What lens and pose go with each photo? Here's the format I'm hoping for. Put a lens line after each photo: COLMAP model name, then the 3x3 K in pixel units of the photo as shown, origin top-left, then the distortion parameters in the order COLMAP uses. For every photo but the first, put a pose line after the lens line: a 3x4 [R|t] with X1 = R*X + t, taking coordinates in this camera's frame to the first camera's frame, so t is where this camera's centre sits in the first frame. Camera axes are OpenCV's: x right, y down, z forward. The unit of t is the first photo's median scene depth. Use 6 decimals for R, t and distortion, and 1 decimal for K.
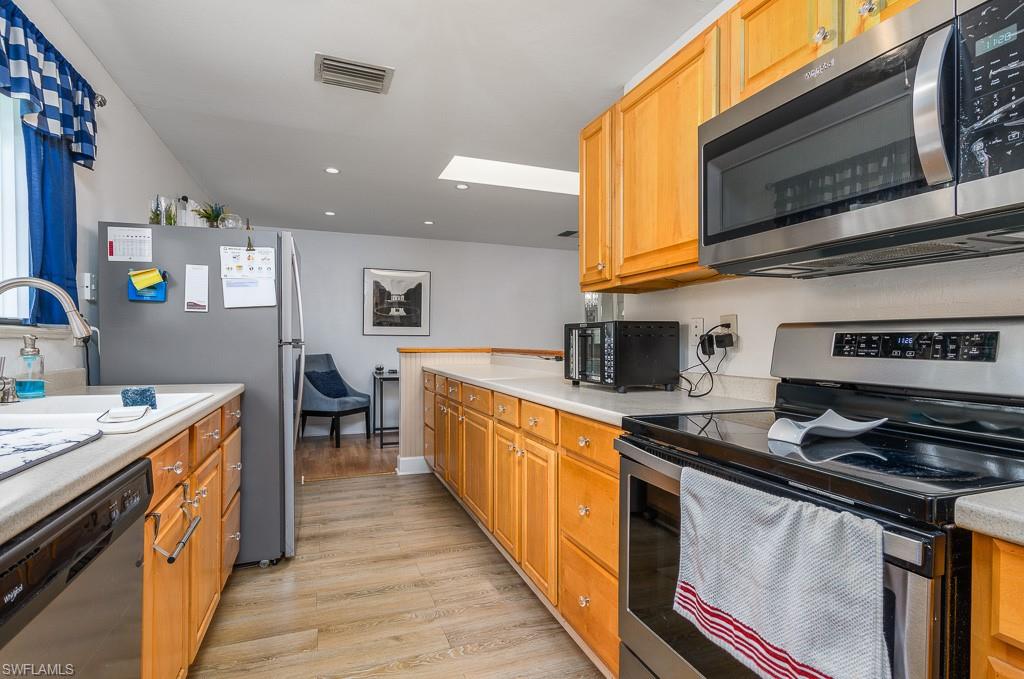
lens RADIAL K [[492.8, 0, 512.0], [0, 492.8, 339.5], [0, 0, 1]] dist [0.011584, -0.001105]
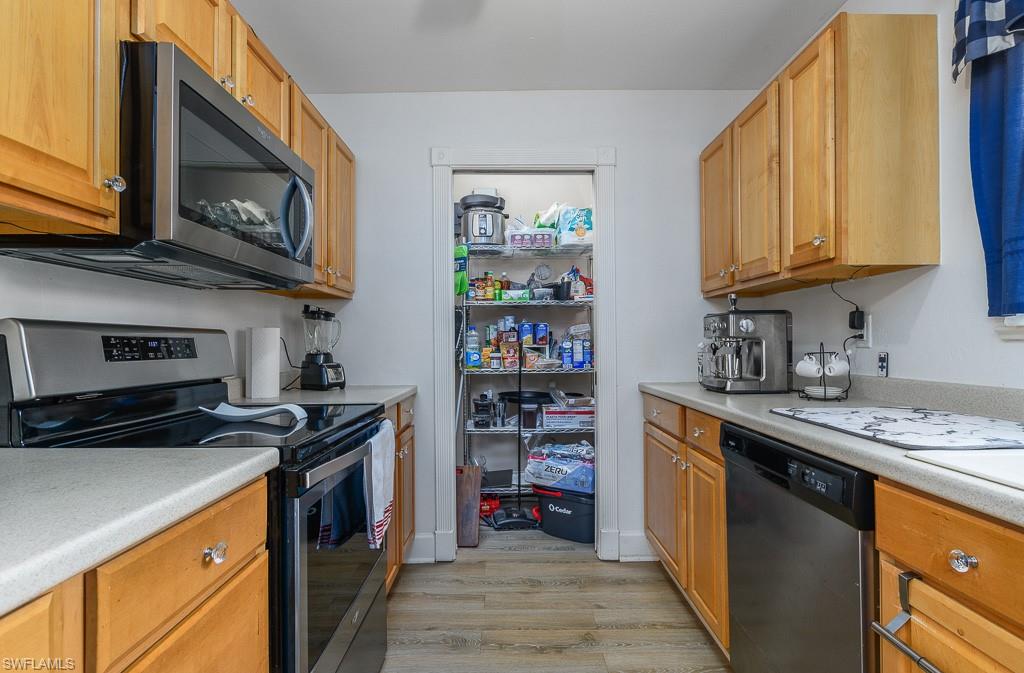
lens RADIAL K [[491.6, 0, 528.5], [0, 491.6, 337.5], [0, 0, 1]] dist [0.017381, 0.000052]
pose [[-0.947718, 0.003106, 0.319093, -0.210054], [-0.000414, 0.999940, -0.010965, -0.000311], [-0.319107, -0.010524, -0.947660, 0.946975]]
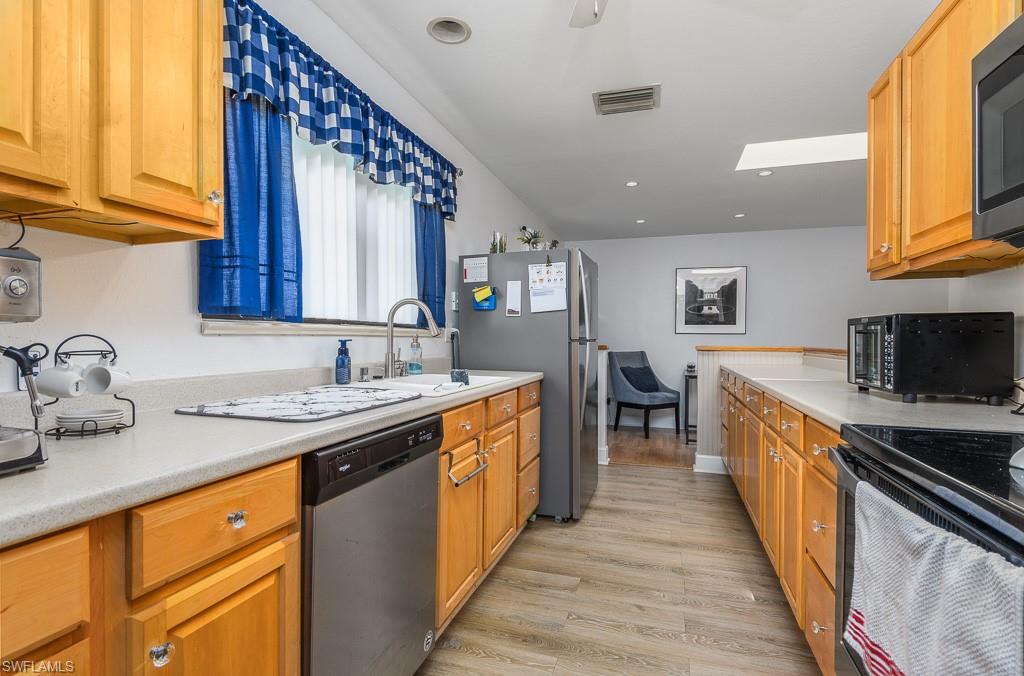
lens RADIAL K [[491.6, 0, 528.5], [0, 491.6, 339.0], [0, 0, 1]] dist [0.017381, 0.000052]
pose [[0.800394, 0.000824, -0.599474, 0.186321], [0.000003, 0.999999, 0.001378, 0.002522], [0.599475, -0.001105, 0.800393, -0.025951]]
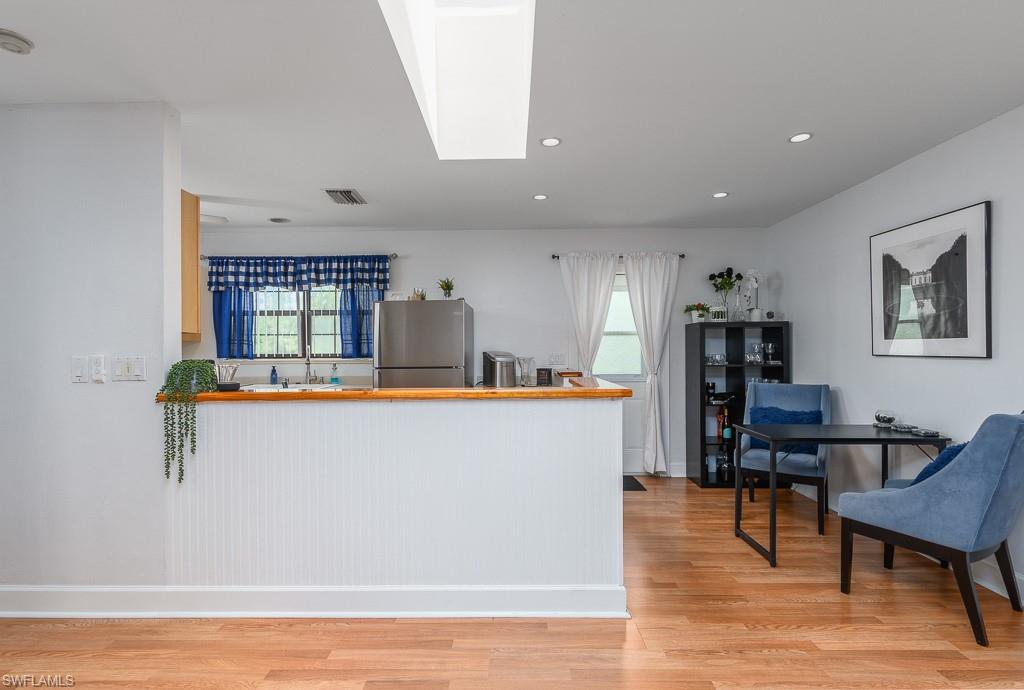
lens RADIAL K [[497.0, 0, 512.0], [0, 497.0, 345.0], [0, 0, 1]] dist [0.000098, 0.000038]
pose [[-0.363771, -0.004086, -0.931479, 0.997105], [0.010705, 0.999906, -0.008567, -0.054061], [0.931427, -0.013088, -0.363693, 2.179763]]
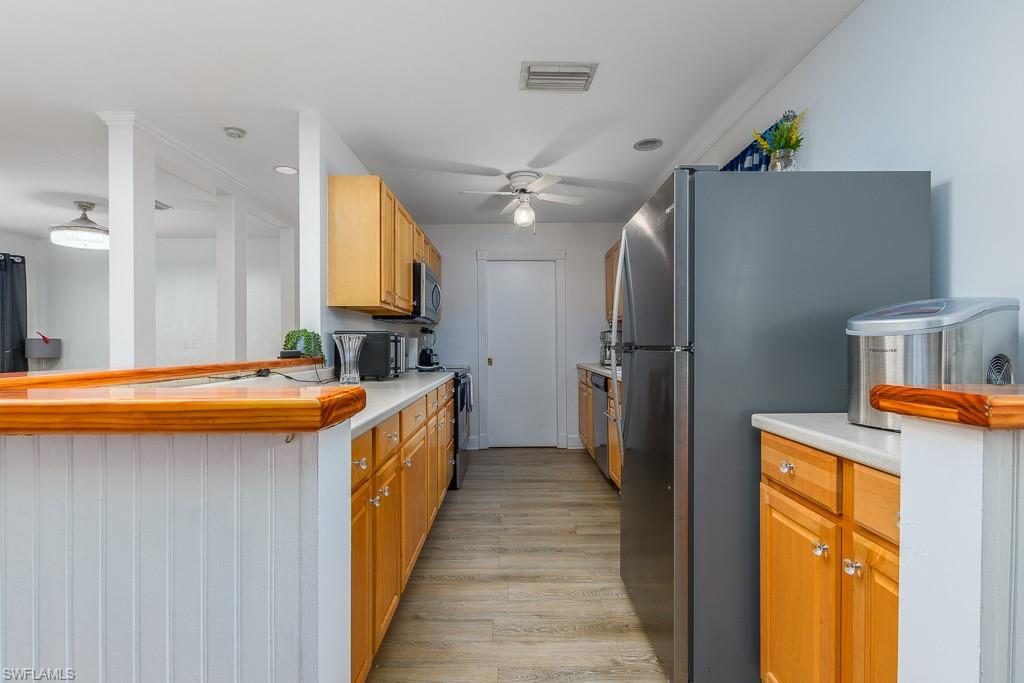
lens RADIAL K [[492.8, 0, 512.0], [0, 492.8, 341.5], [0, 0, 1]] dist [0.011584, -0.001105]
pose [[-0.936657, 0.001243, 0.350247, -0.617613], [-0.001188, 0.999977, -0.006726, 0.001629], [-0.350247, -0.006716, -0.936633, 2.090585]]
